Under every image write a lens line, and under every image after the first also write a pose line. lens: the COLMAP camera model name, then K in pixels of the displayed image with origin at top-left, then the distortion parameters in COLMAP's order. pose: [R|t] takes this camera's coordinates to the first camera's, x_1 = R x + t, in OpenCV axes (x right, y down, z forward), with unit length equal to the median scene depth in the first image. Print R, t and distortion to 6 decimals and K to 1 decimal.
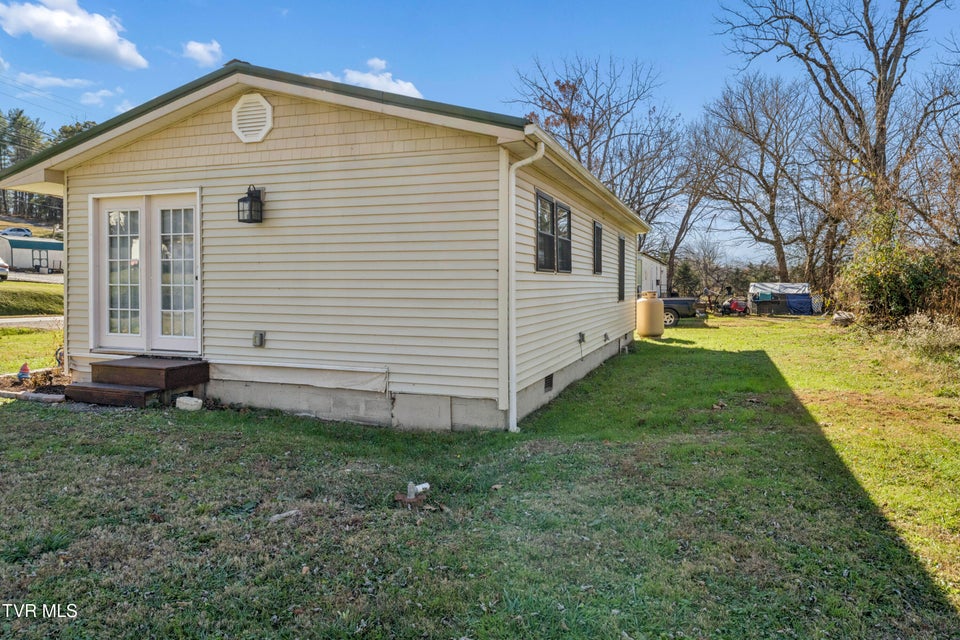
lens RADIAL K [[639.7, 0, 481.0], [0, 639.7, 282.9], [0, 0, 1]] dist [-0.000986, -0.002607]
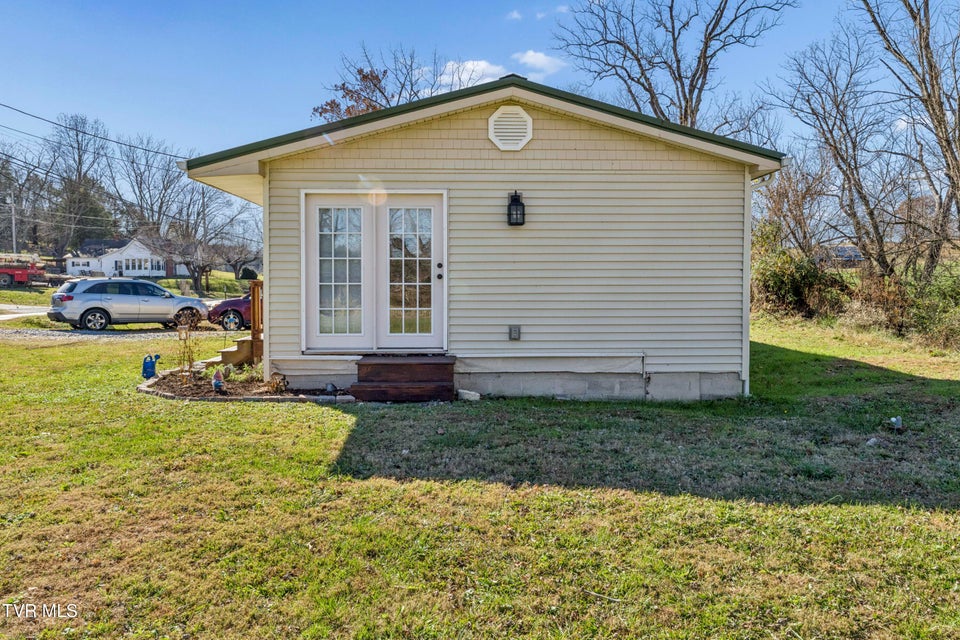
lens RADIAL K [[651.3, 0, 482.6], [0, 651.3, 282.9], [0, 0, 1]] dist [0.008388, -0.002109]
pose [[0.930773, -0.008438, 0.365500, -0.809737], [0.004443, 0.999921, 0.011769, -0.009918], [-0.365570, -0.009330, 0.930737, -0.007634]]
